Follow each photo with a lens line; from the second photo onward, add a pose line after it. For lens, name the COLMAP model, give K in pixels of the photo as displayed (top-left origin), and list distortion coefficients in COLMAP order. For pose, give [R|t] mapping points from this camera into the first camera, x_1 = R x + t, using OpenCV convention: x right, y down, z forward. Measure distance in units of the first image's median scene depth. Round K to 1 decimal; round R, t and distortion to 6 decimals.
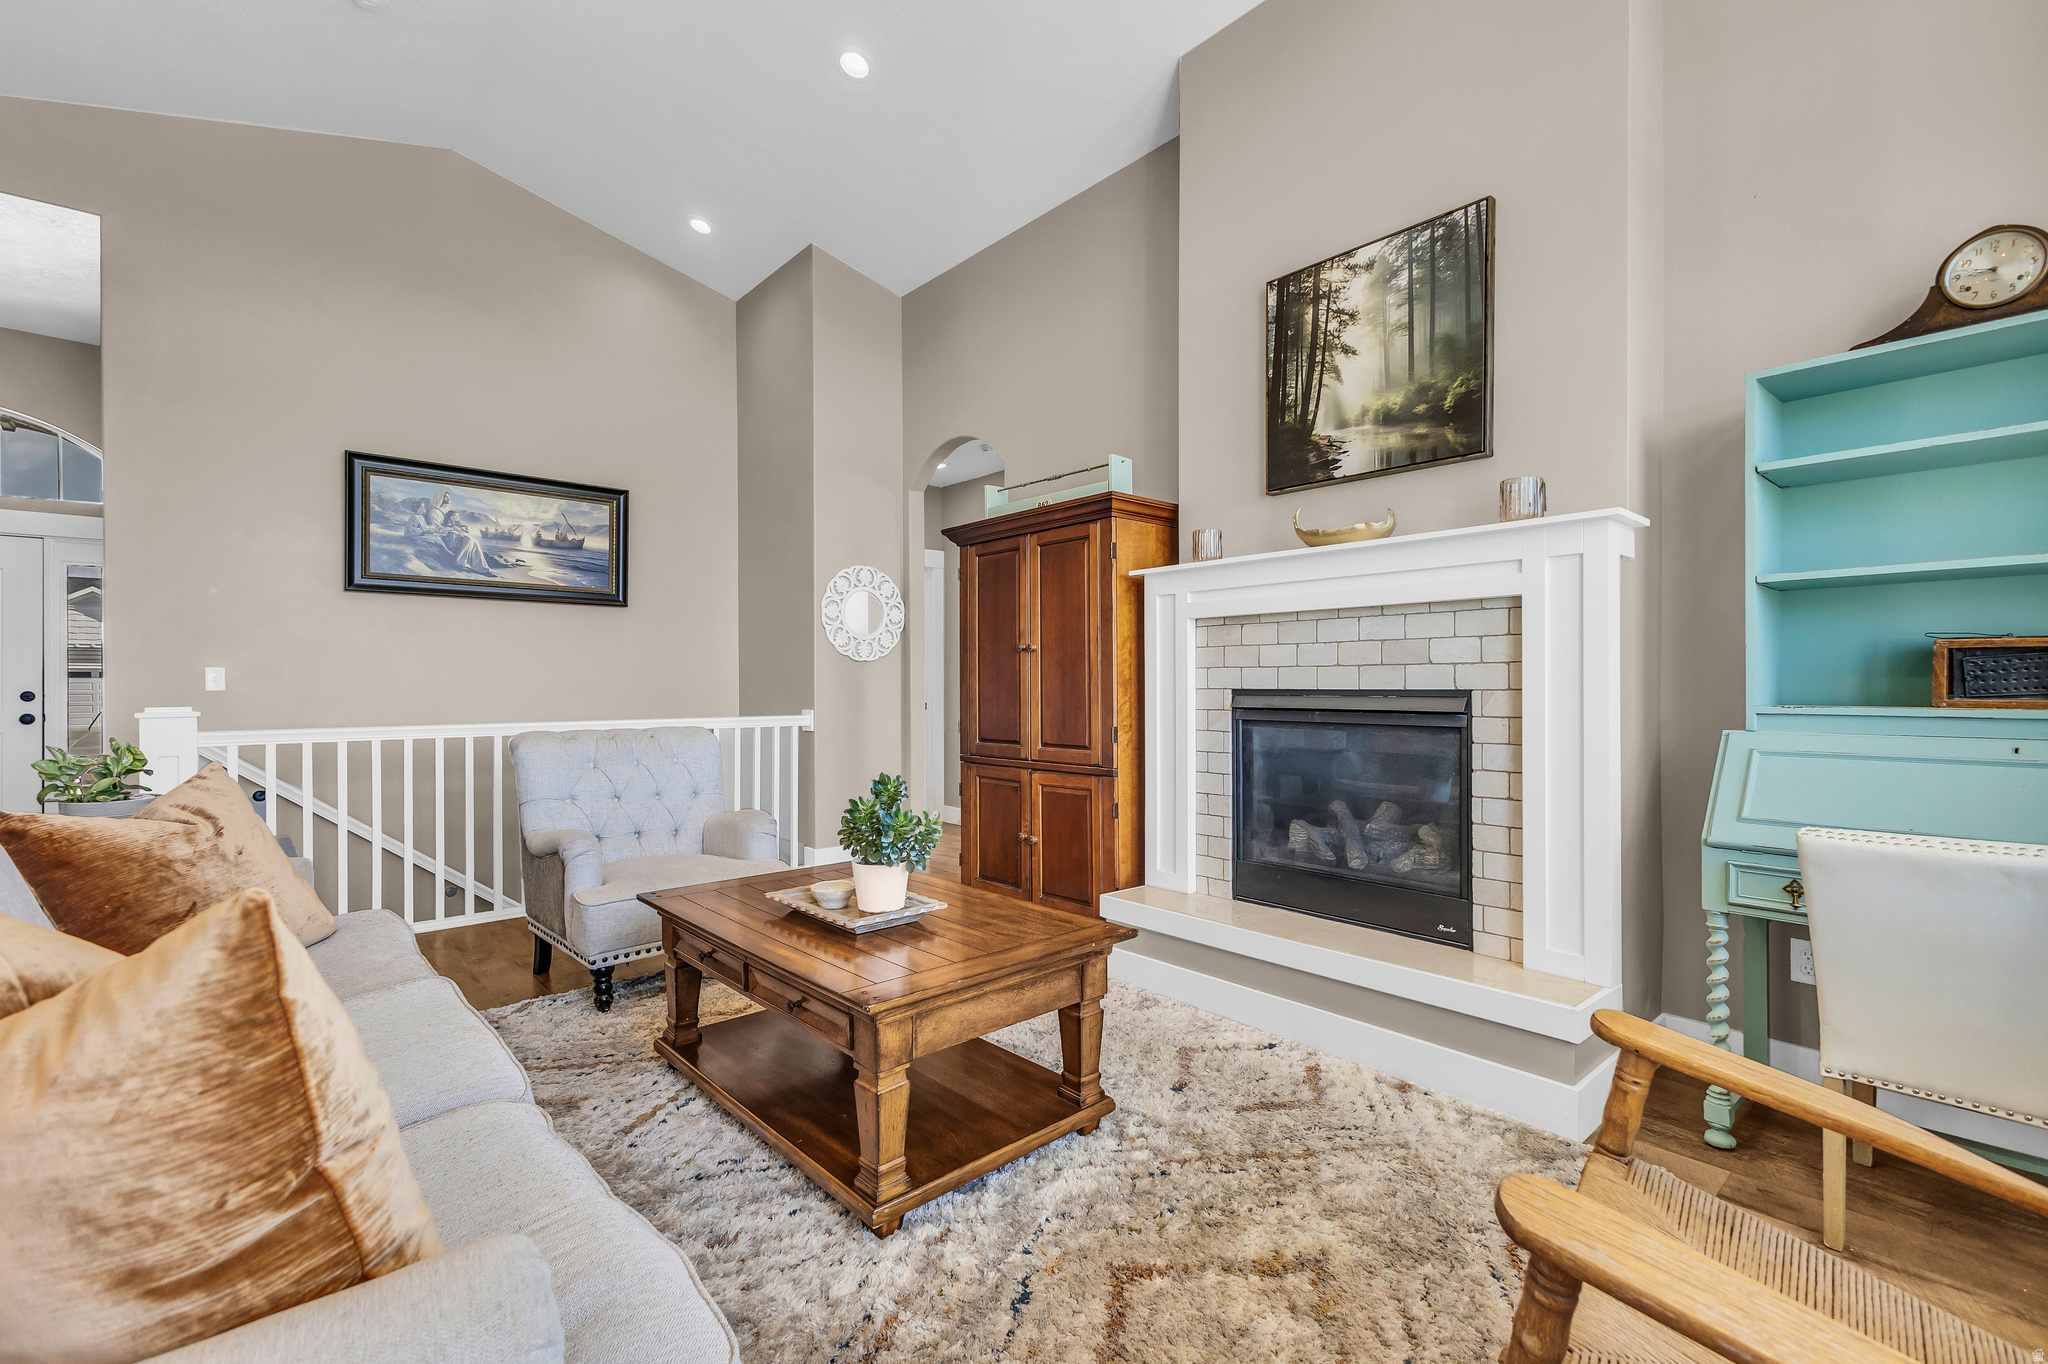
lens RADIAL K [[887.1, 0, 1024.0], [0, 887.1, 682.0], [0, 0, 1]] dist [0.001086, 0.000157]
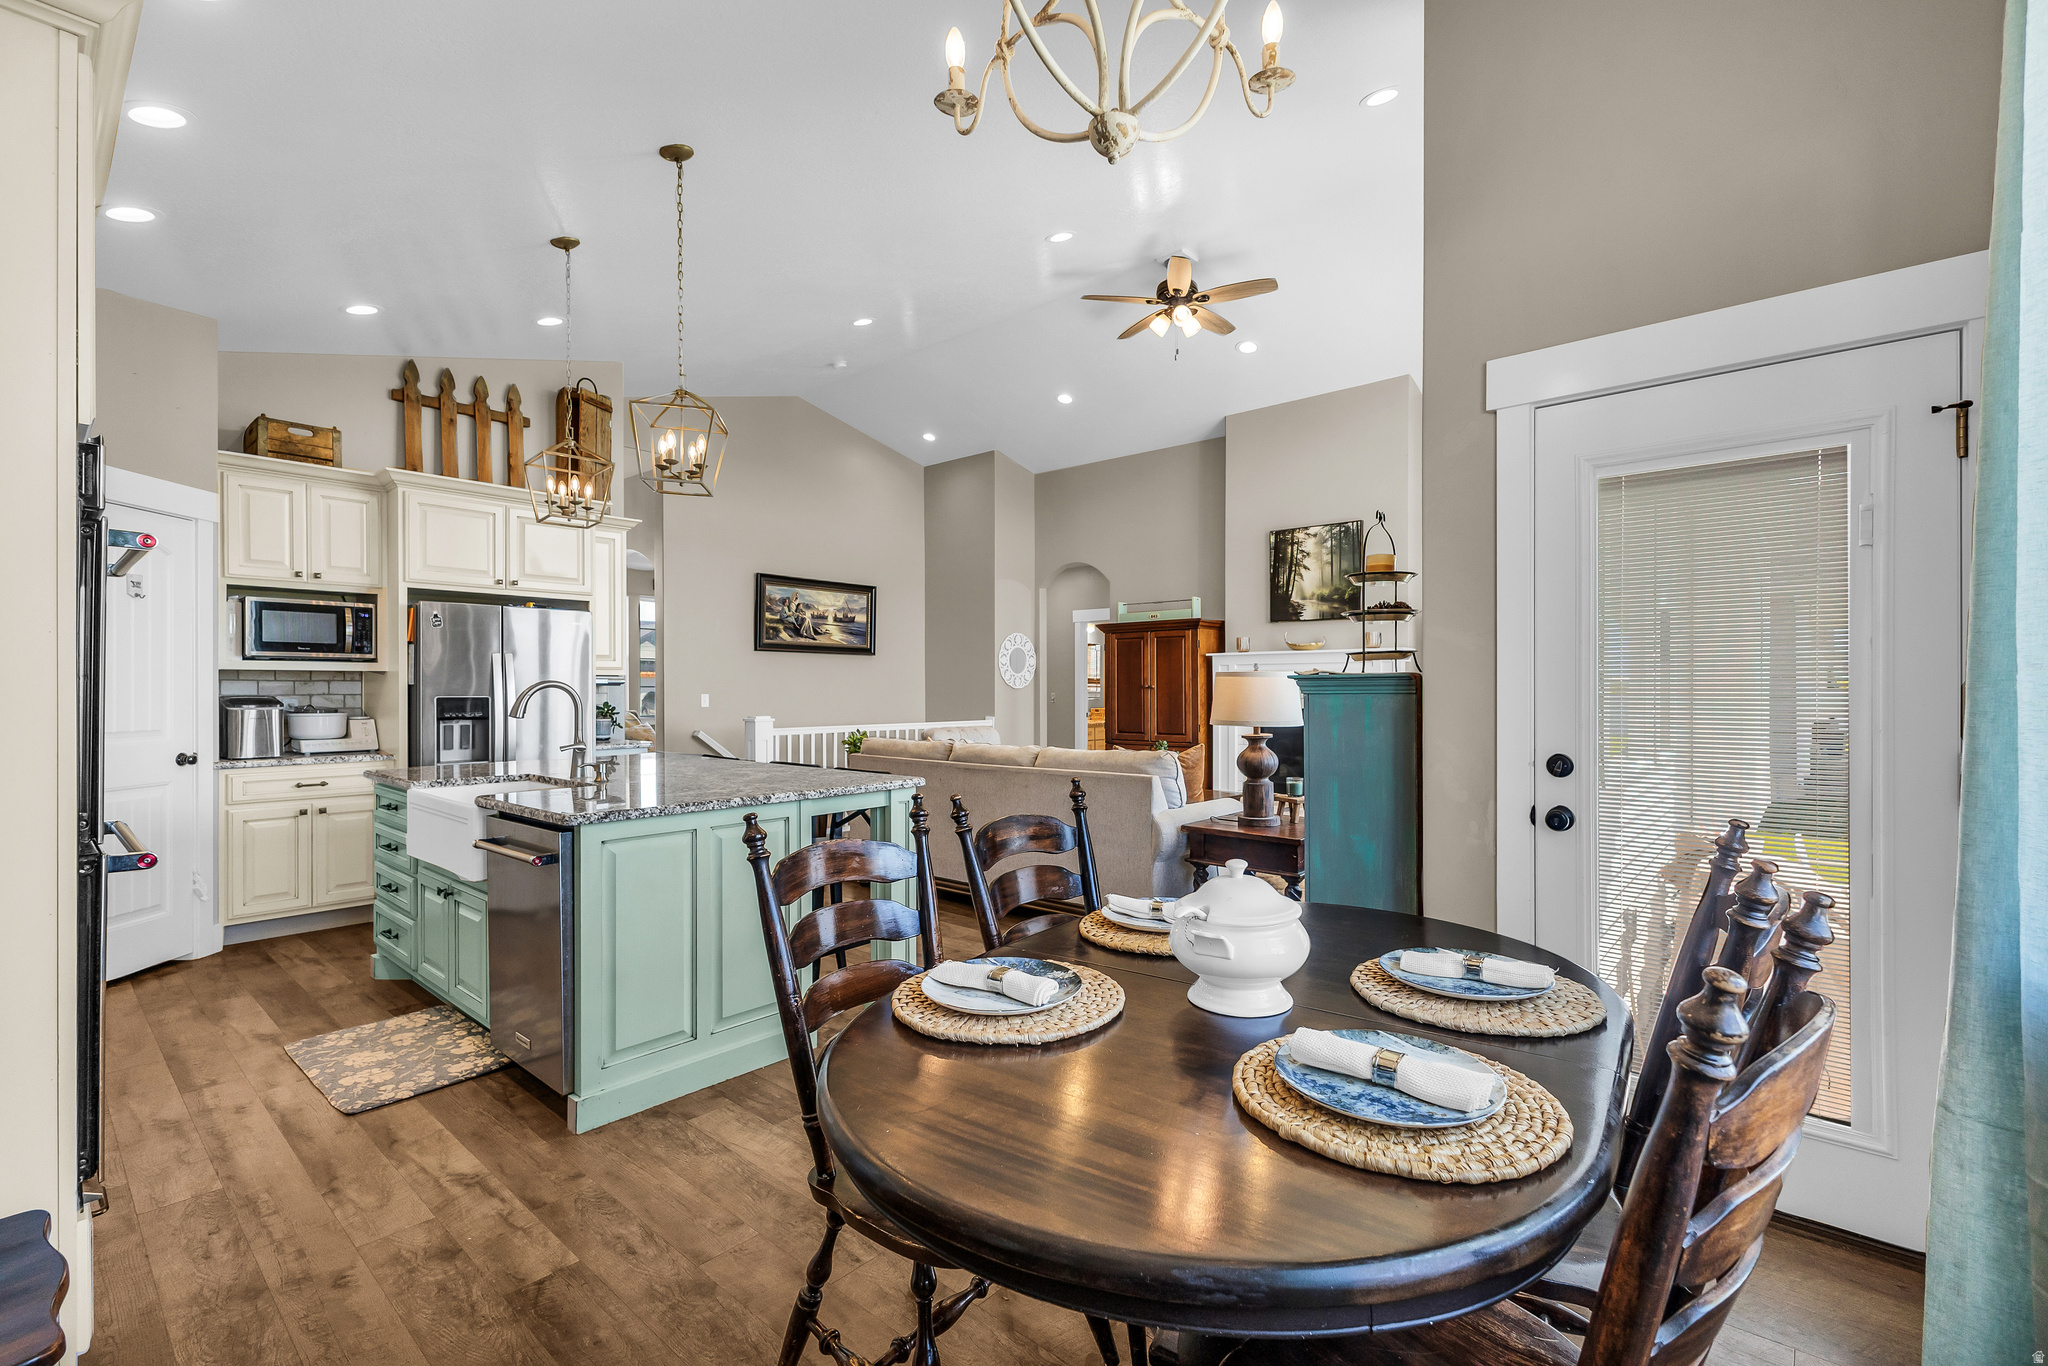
lens RADIAL K [[887.1, 0, 1024.0], [0, 887.1, 683.0], [0, 0, 1]] dist [0.001086, 0.000157]
pose [[0.992846, 0.003639, 0.119347, -0.439621], [-0.003052, 0.999982, -0.005100, -0.030075], [-0.119363, 0.004699, 0.992840, -0.837611]]
